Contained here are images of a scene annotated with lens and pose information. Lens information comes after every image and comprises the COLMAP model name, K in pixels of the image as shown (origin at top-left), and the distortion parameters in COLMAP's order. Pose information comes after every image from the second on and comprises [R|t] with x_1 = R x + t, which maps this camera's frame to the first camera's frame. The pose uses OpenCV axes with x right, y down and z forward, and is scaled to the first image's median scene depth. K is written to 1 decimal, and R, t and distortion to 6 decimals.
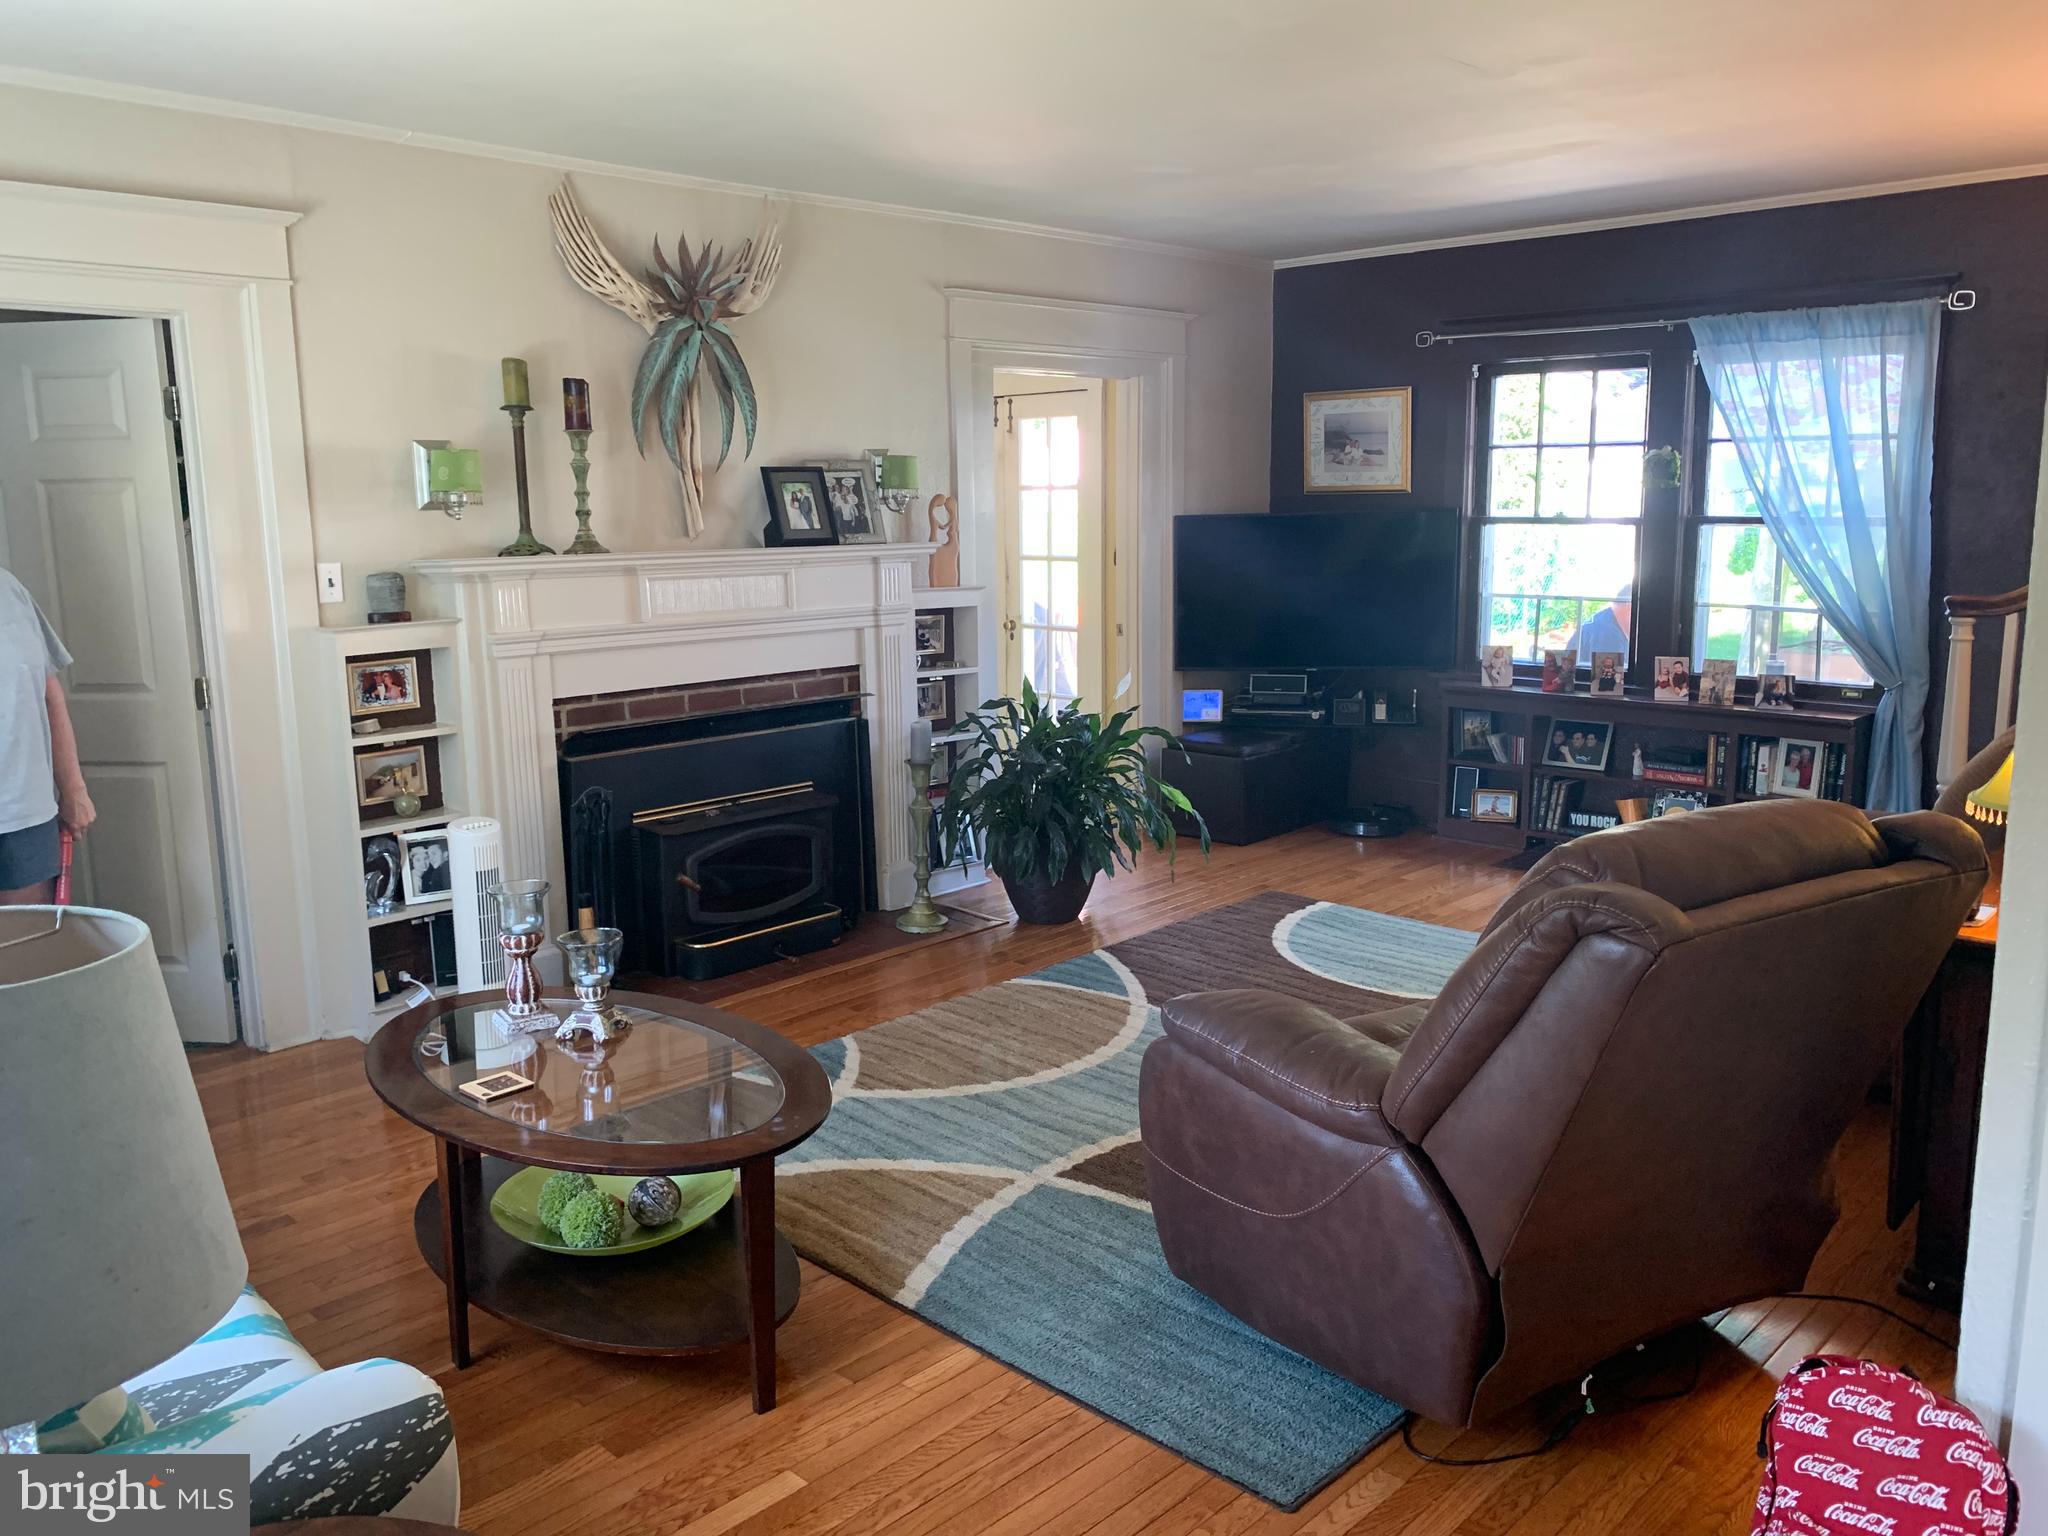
lens RADIAL K [[1571.3, 0, 1032.9], [0, 1571.3, 764.8], [0, 0, 1]] dist [0.015894, -0.031041]
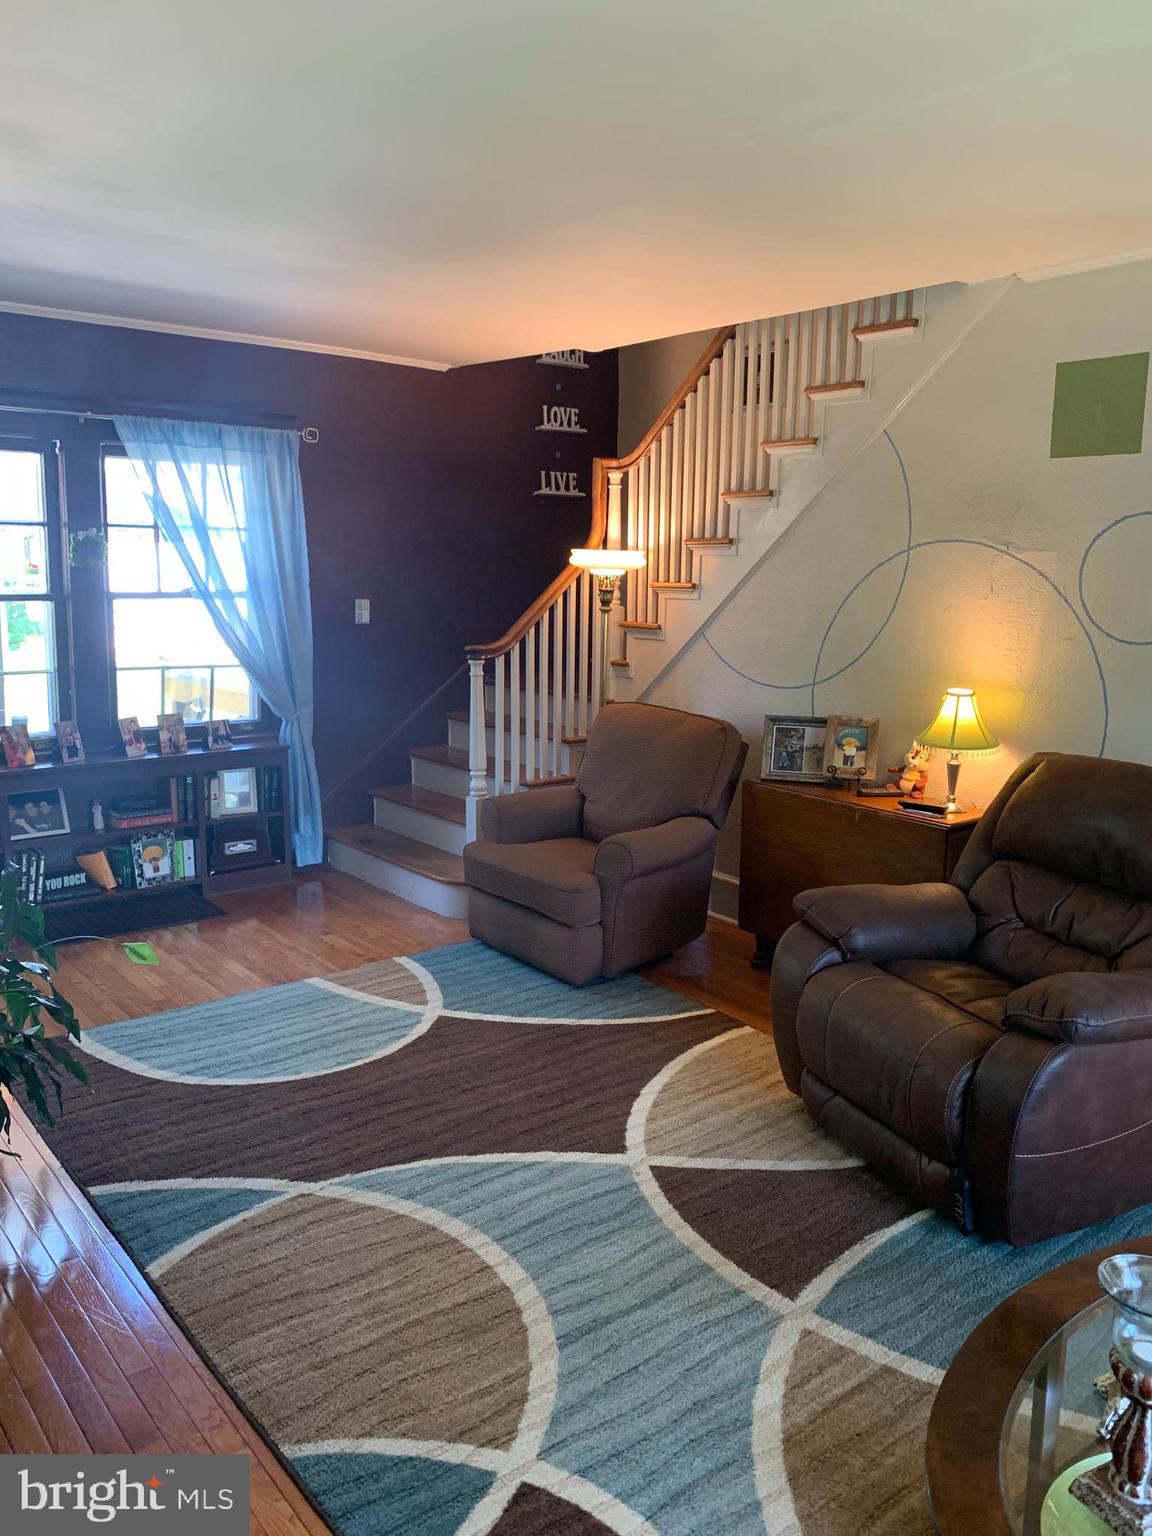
lens RADIAL K [[1178.5, 0, 554.6], [0, 1178.5, 762.9], [0, 0, 1]] dist [0.015894, -0.031041]
pose [[0.127114, -0.159689, 0.978949, -0.487972], [0.154858, 0.978048, 0.139434, -0.135608], [-0.979725, 0.133874, 0.149053, 0.736225]]
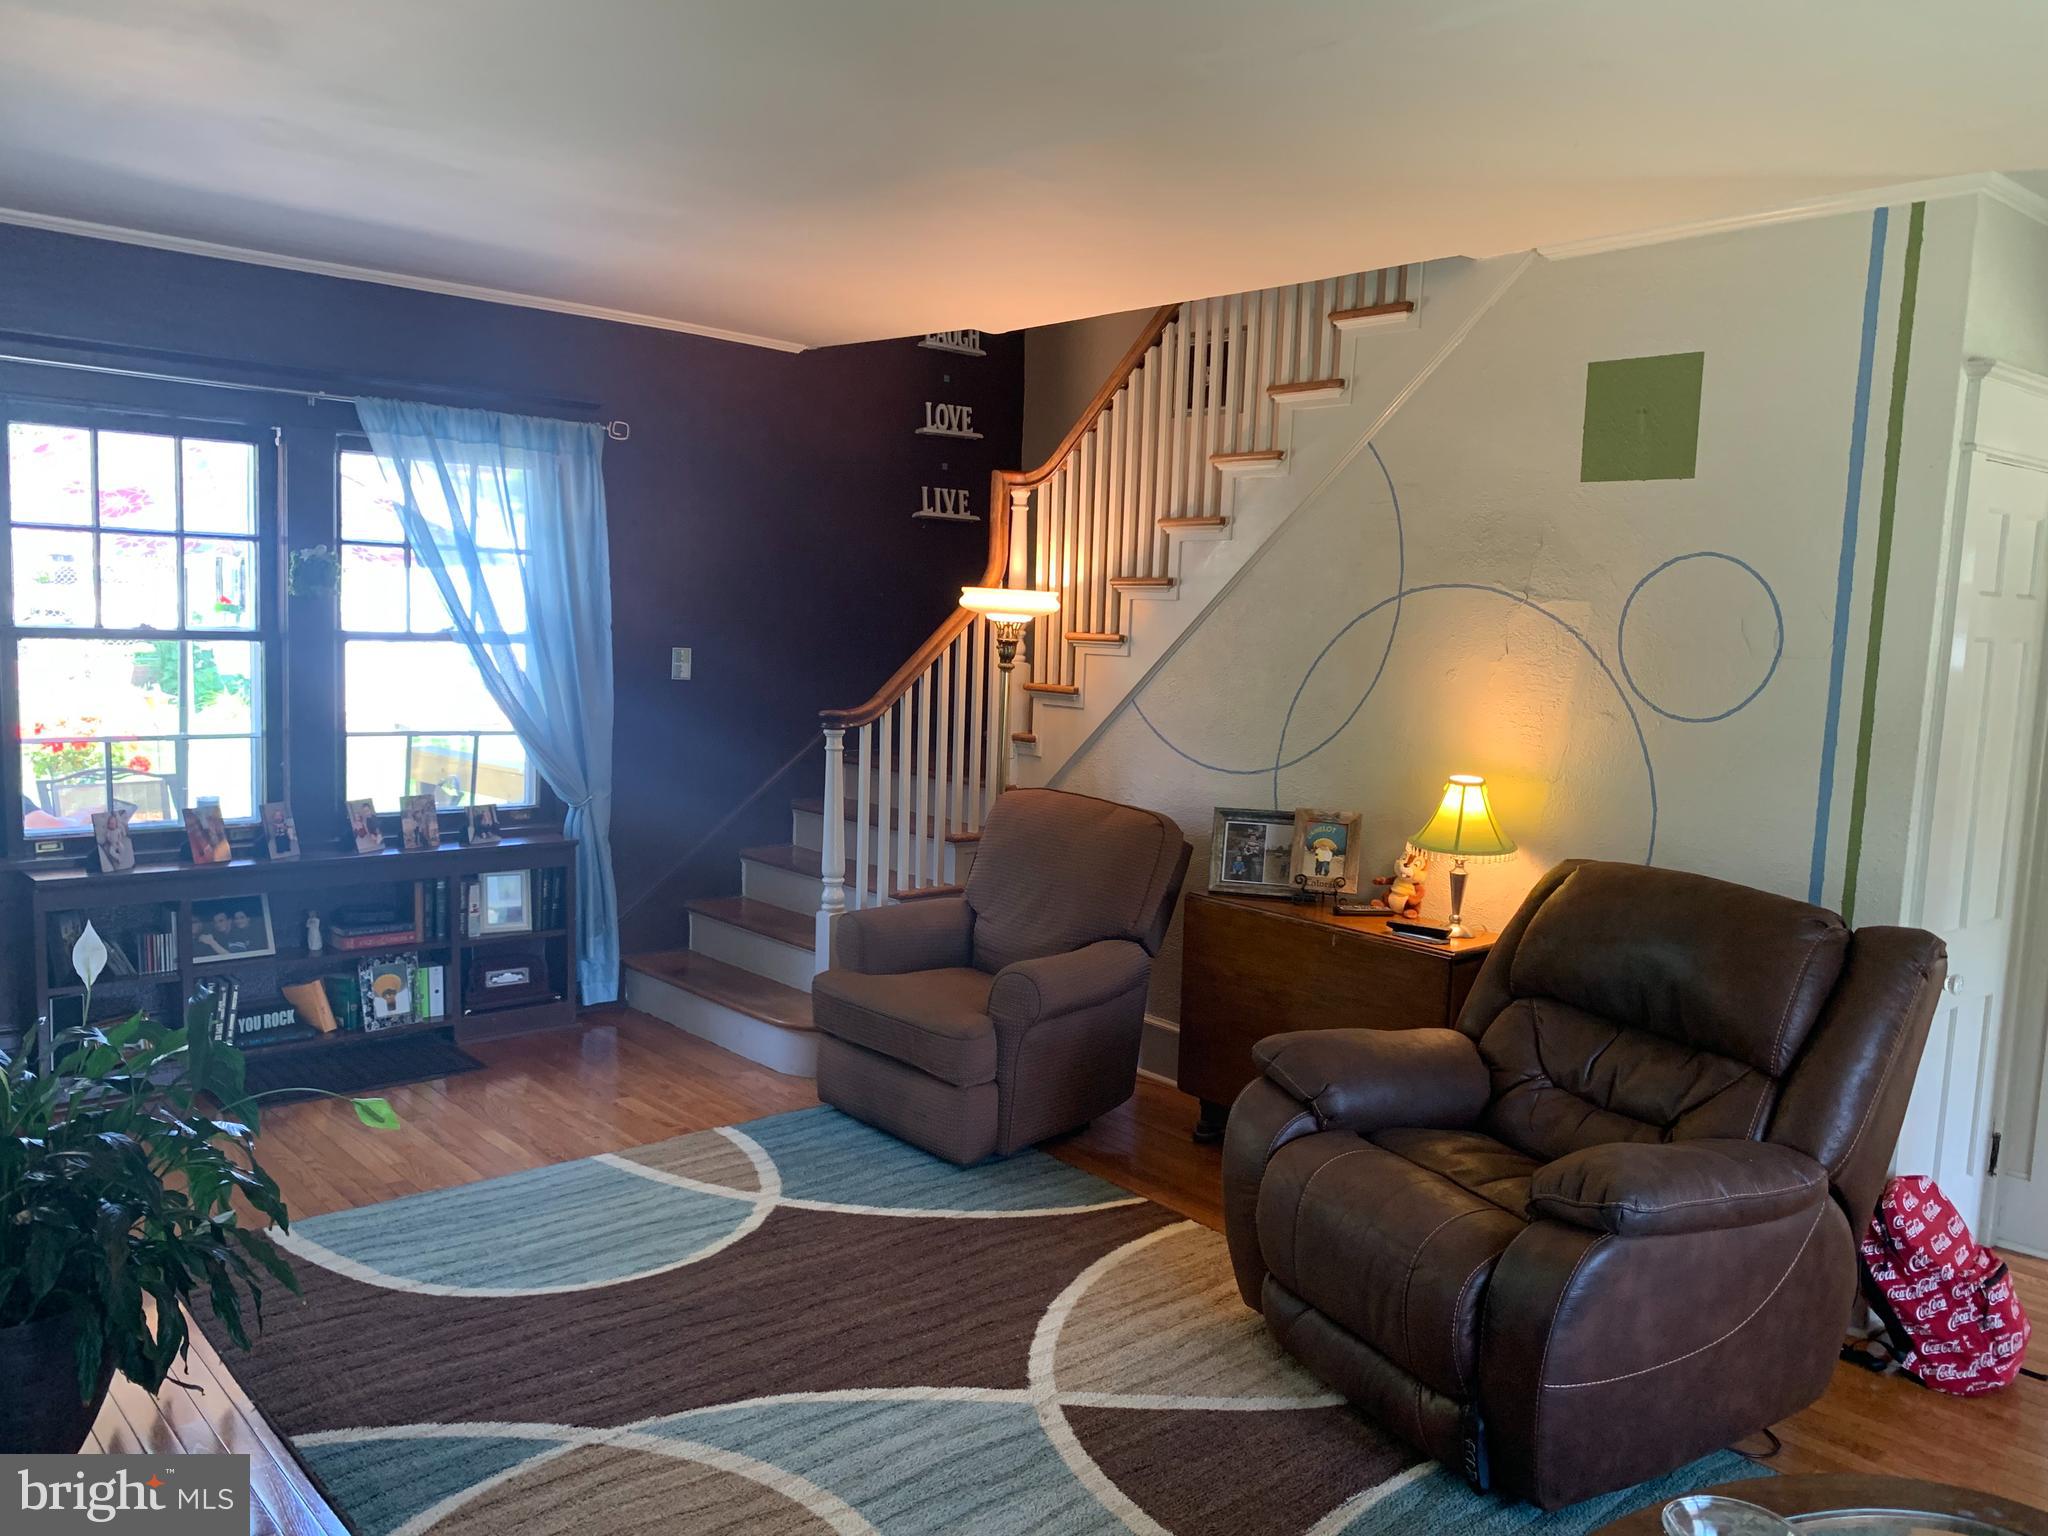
lens RADIAL K [[1571.3, 0, 1002.0], [0, 1571.3, 794.0], [0, 0, 1]] dist [0.015894, -0.031041]
pose [[0.081340, -0.105207, 0.991118, -0.496096], [0.134932, 0.986421, 0.093635, -0.131005], [-0.987511, 0.126118, 0.094431, 0.742739]]
